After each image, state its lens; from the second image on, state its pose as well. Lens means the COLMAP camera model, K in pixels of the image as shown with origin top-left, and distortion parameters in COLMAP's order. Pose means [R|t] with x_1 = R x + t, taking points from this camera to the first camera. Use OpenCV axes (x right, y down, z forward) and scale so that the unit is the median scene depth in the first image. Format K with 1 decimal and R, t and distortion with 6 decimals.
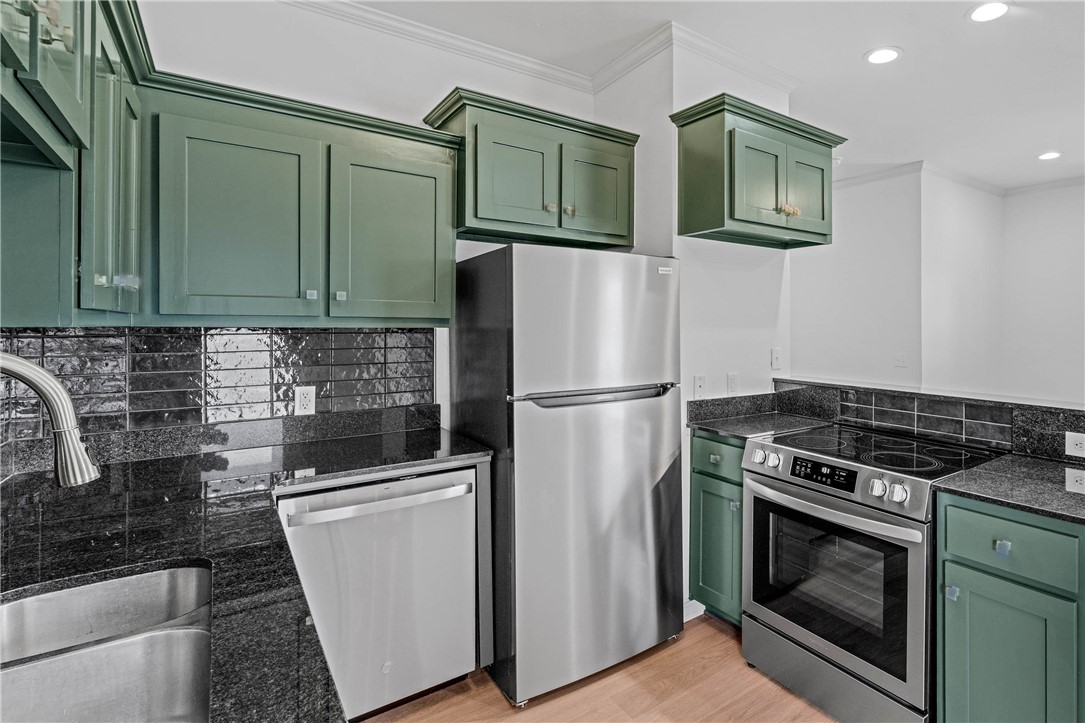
lens RADIAL K [[532.9, 0, 622.9], [0, 532.9, 321.4], [0, 0, 1]] dist [0.001123, 0.000435]
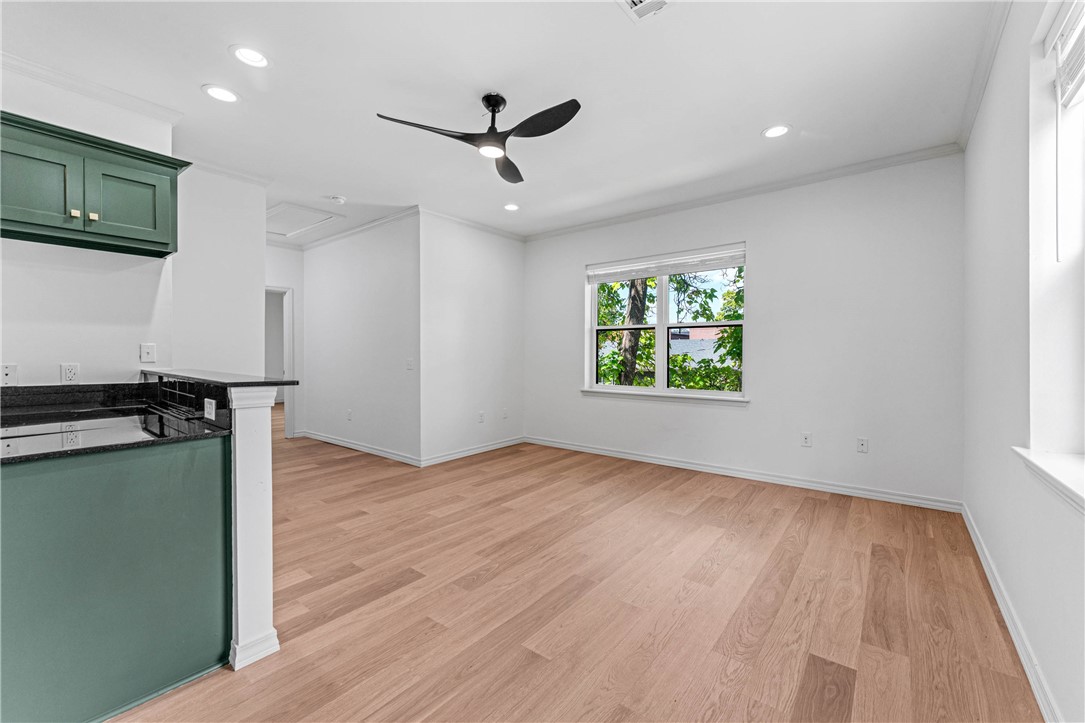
lens RADIAL K [[437.9, 0, 574.2], [0, 437.9, 352.7], [0, 0, 1]] dist [0.001388, 0.000073]
pose [[0.957346, 0.000527, 0.288943, 0.895313], [-0.002489, 0.999976, 0.006423, 0.061247], [-0.288933, -0.006868, 0.957325, -0.158120]]
